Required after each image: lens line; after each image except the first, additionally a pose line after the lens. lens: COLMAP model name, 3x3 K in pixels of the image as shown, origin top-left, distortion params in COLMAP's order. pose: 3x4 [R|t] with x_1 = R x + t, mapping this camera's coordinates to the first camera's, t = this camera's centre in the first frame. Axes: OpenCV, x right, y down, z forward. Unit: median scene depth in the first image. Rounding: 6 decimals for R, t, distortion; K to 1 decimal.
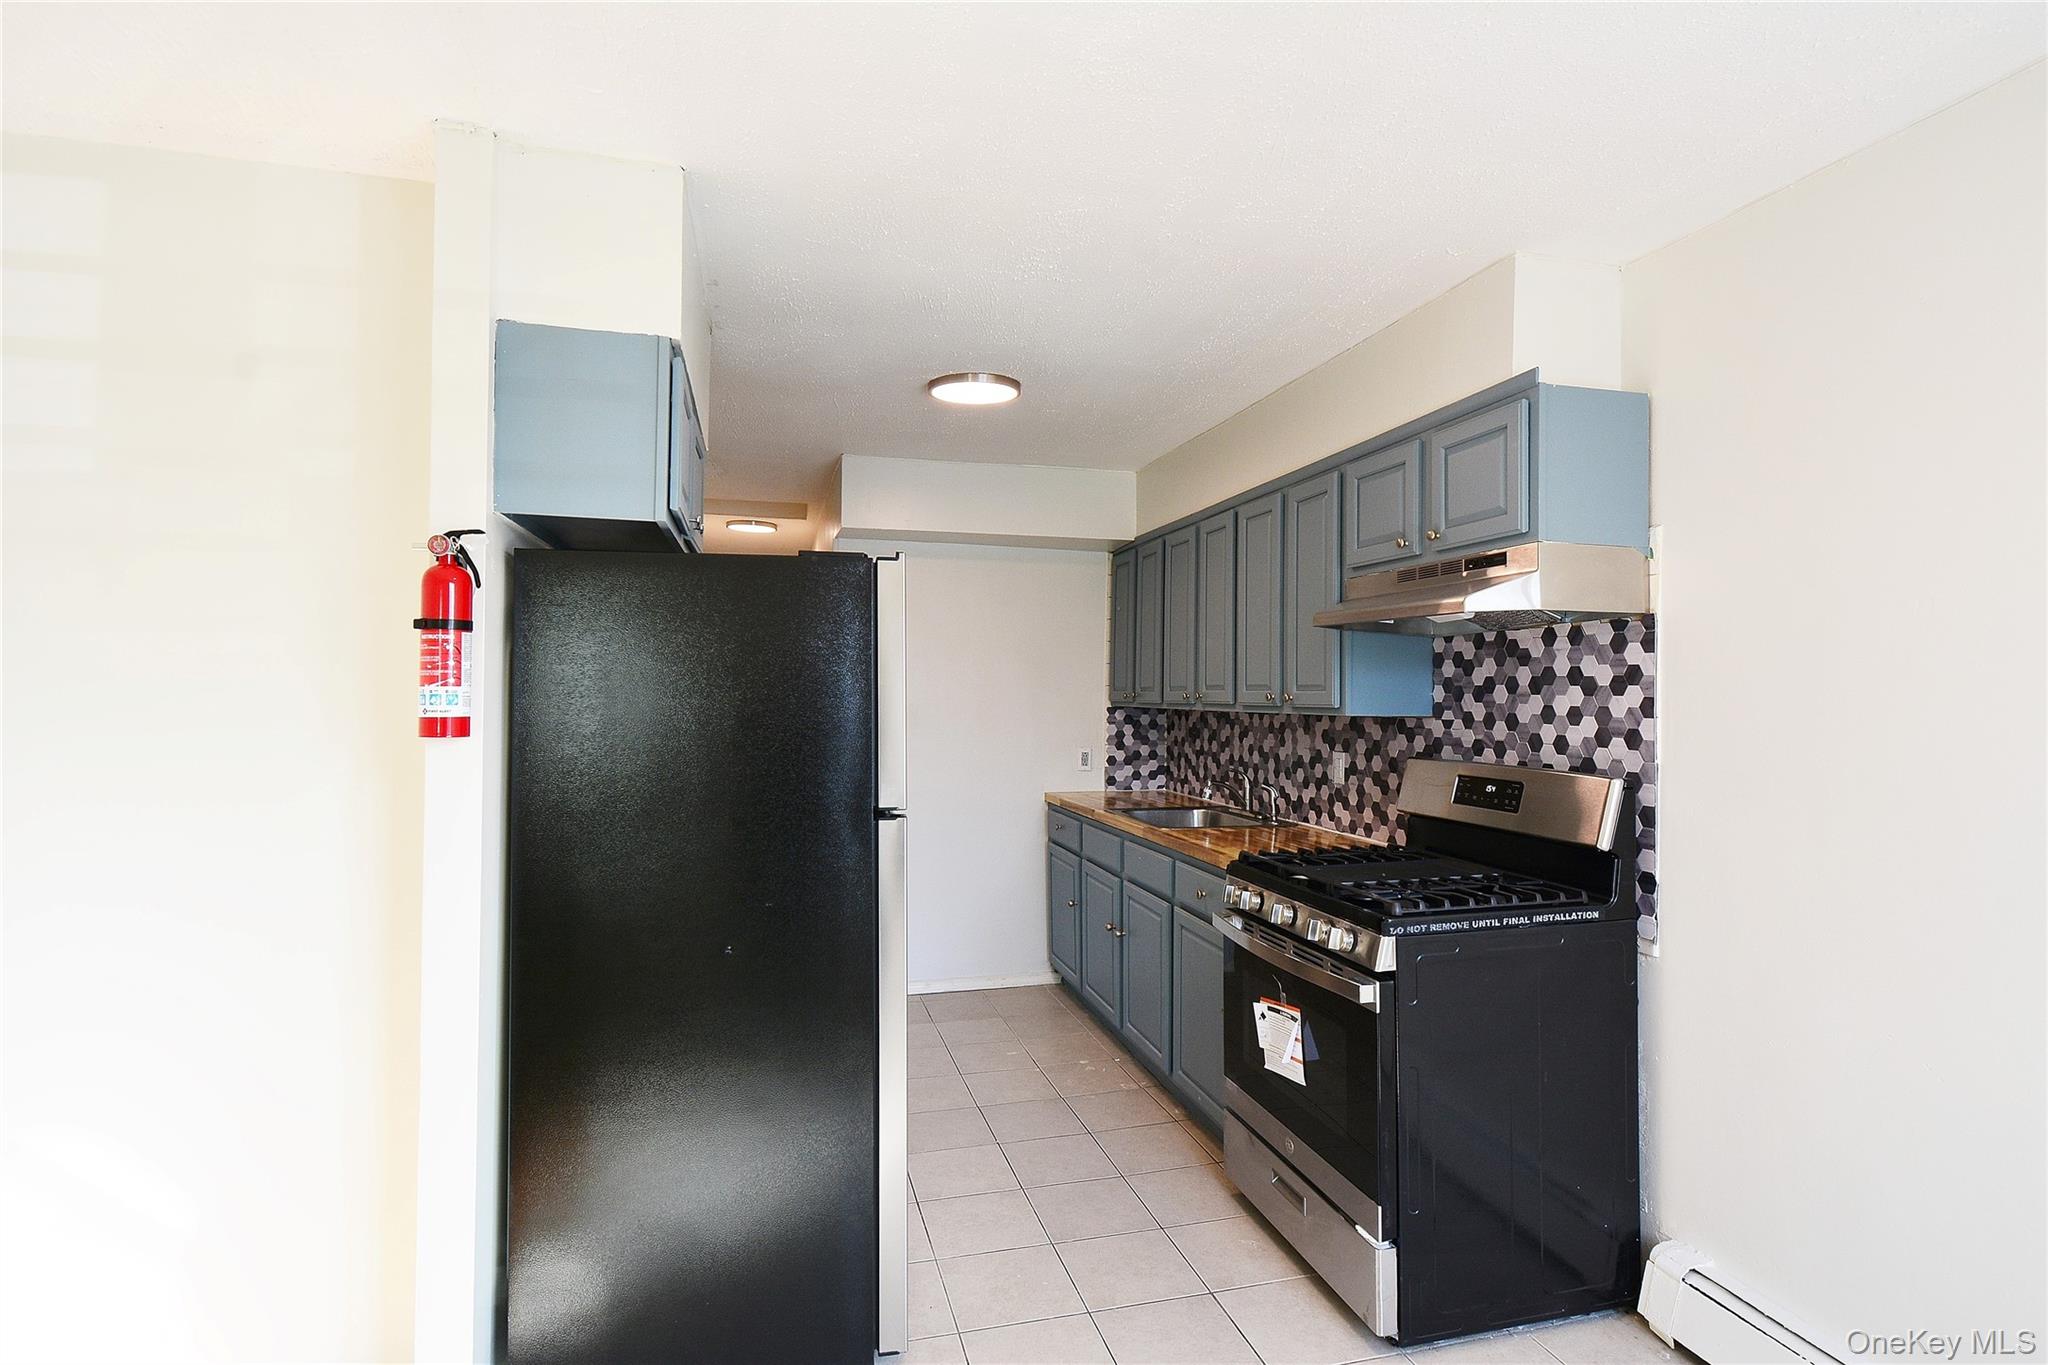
lens RADIAL K [[1010.4, 0, 1034.7], [0, 1010.4, 682.4], [0, 0, 1]] dist [-0.005334, -0.000193]
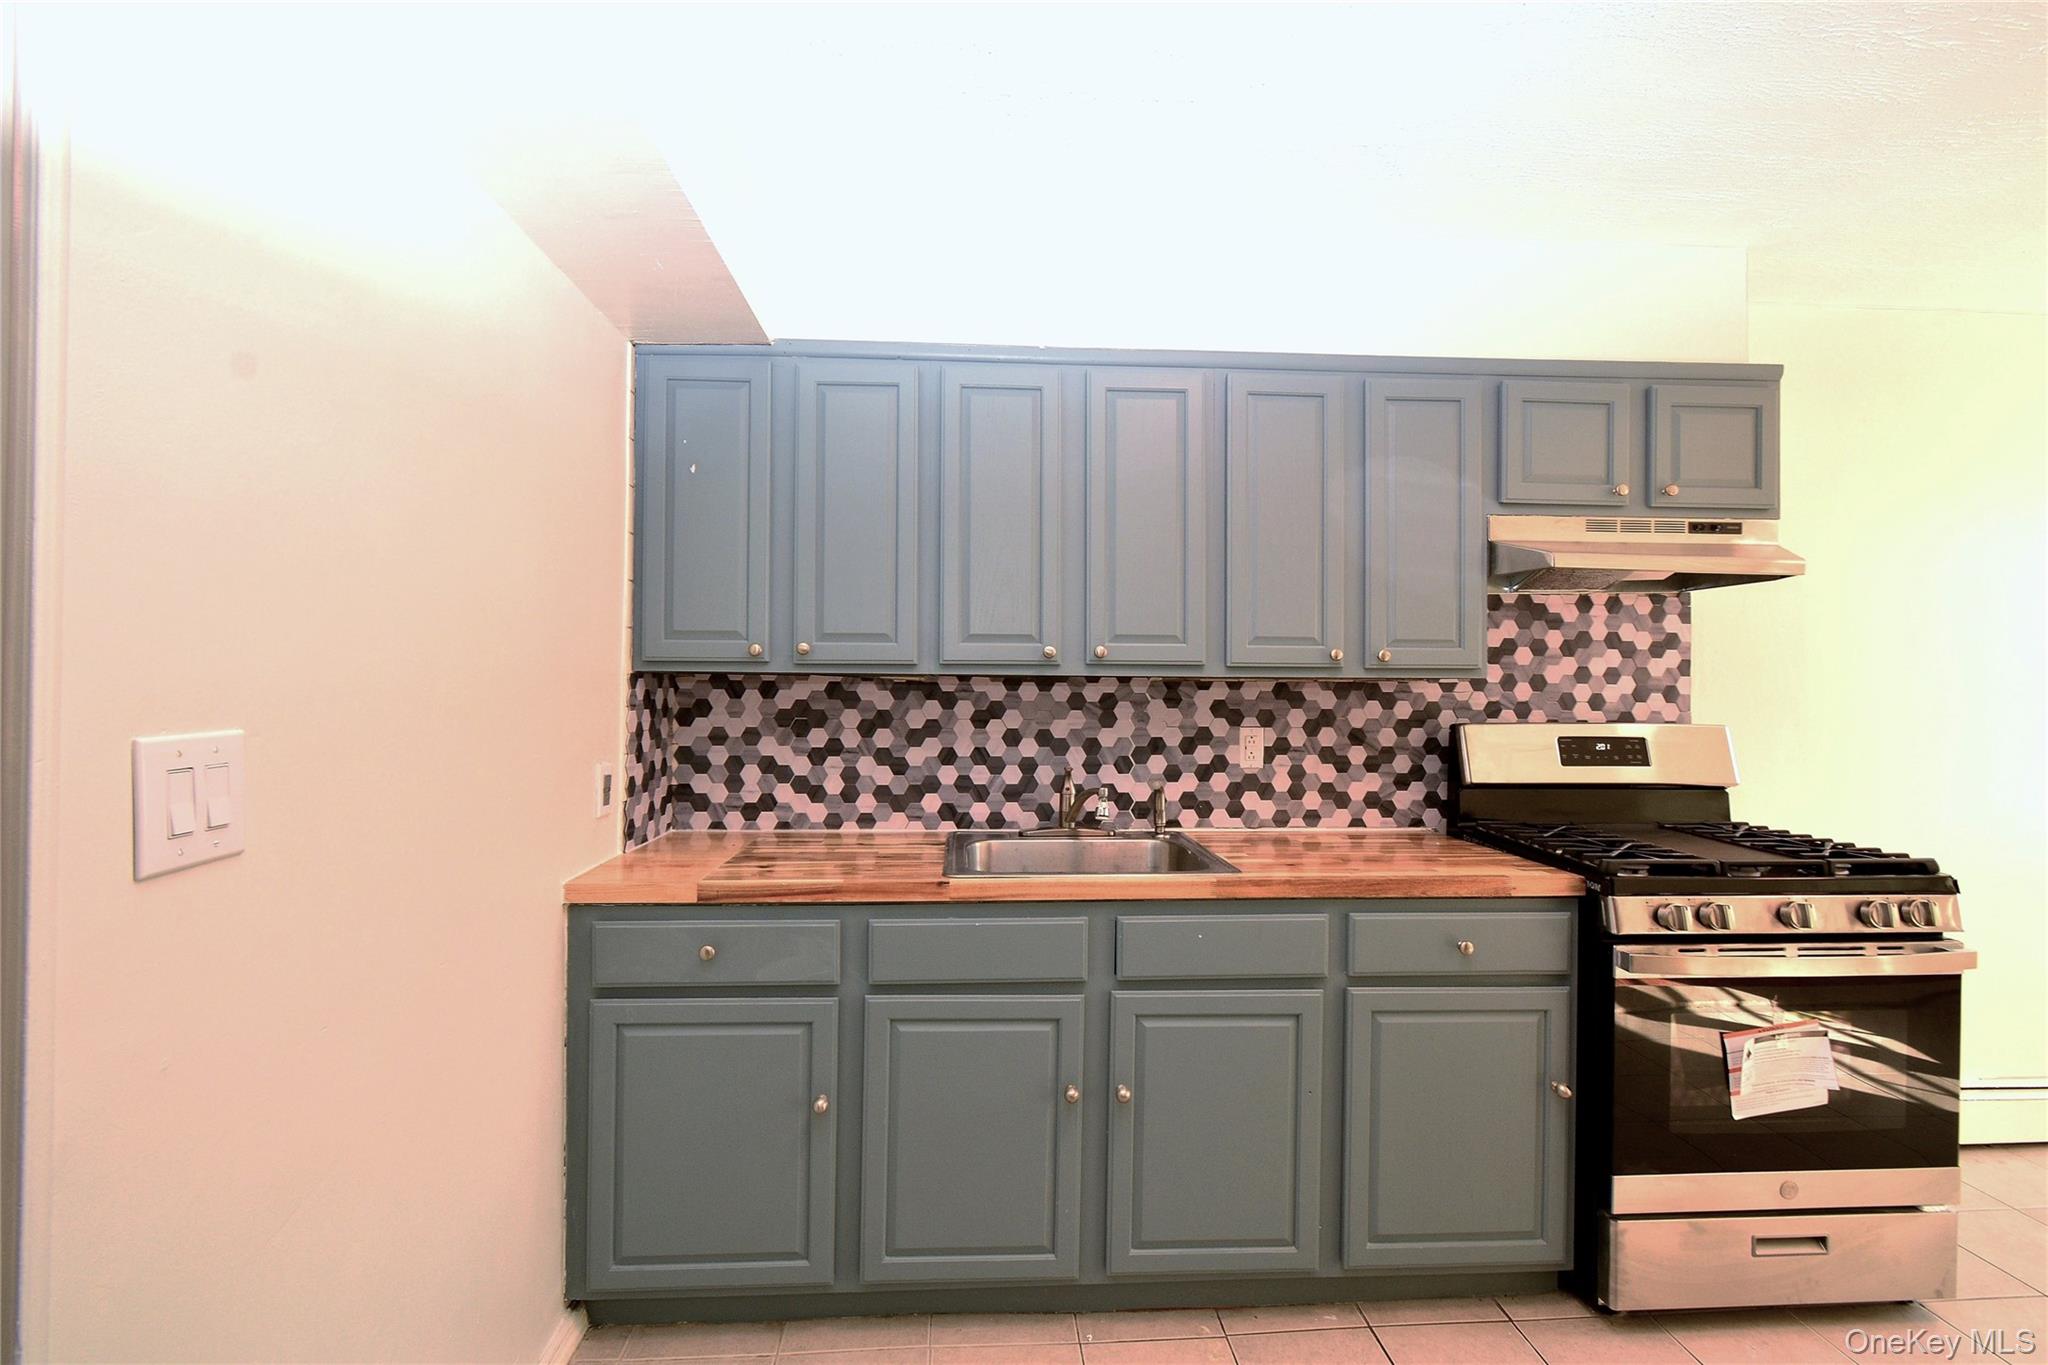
lens RADIAL K [[911.5, 0, 1023.2], [0, 911.5, 684.0], [0, 0, 1]] dist [0.001571, 0.000206]
pose [[0.193584, -0.007003, 0.981059, -0.476038], [-0.017478, 0.999791, 0.010585, 0.034479], [-0.980928, -0.019196, 0.193421, 1.159211]]
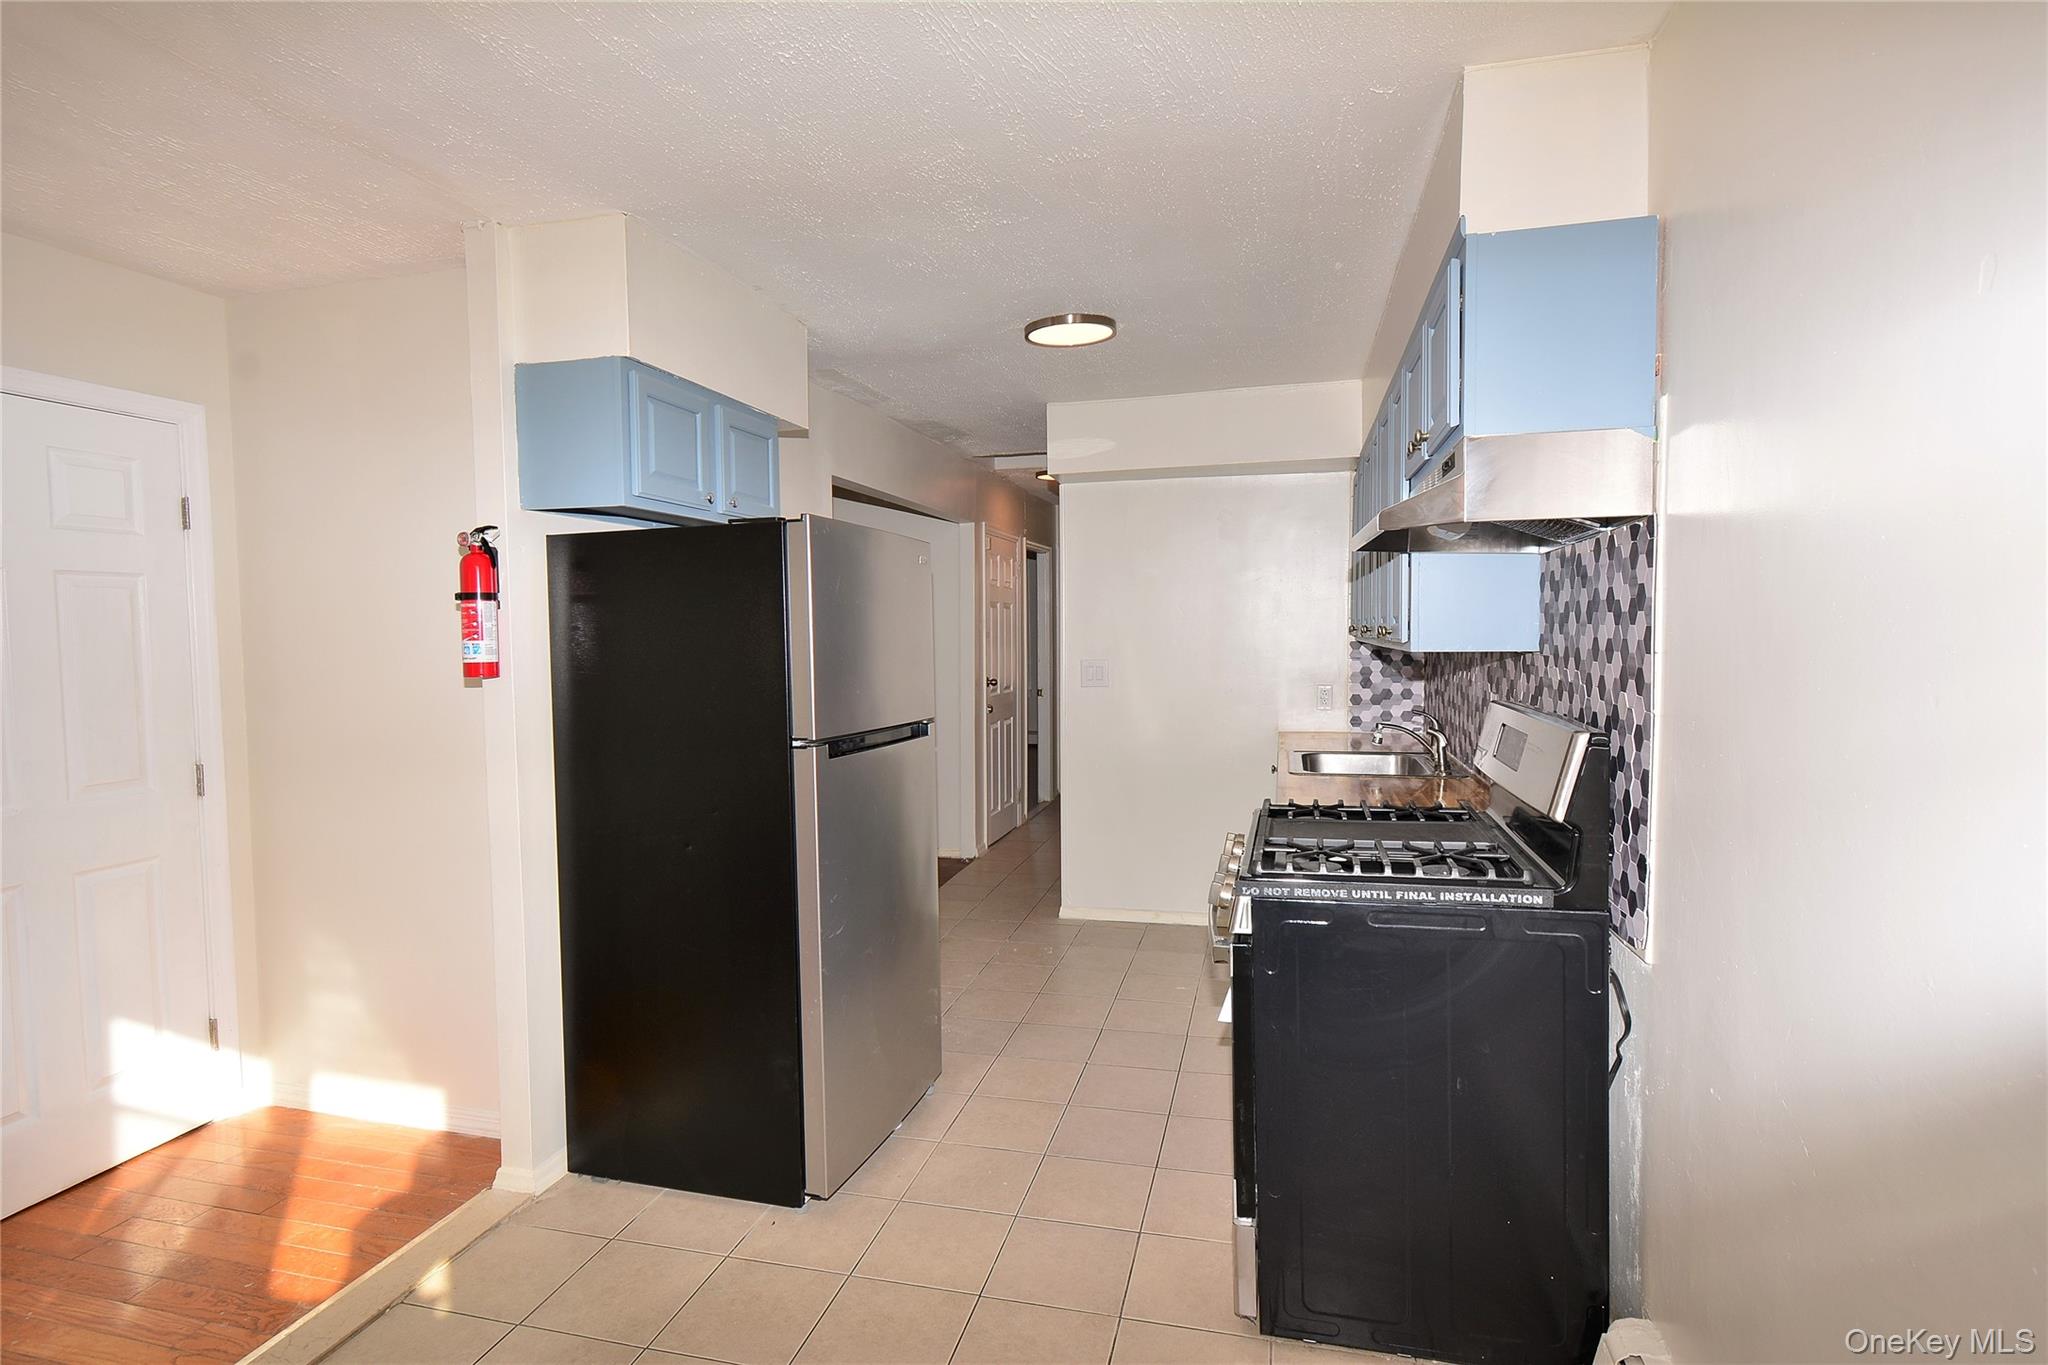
lens RADIAL K [[1010.4, 0, 1037.4], [0, 1010.4, 678.5], [0, 0, 1]] dist [-0.005334, -0.000193]
pose [[0.874737, 0.003142, -0.484587, 0.421115], [0.026373, 0.998188, 0.054078, 0.000573], [0.483879, -0.060084, 0.873070, 0.083046]]
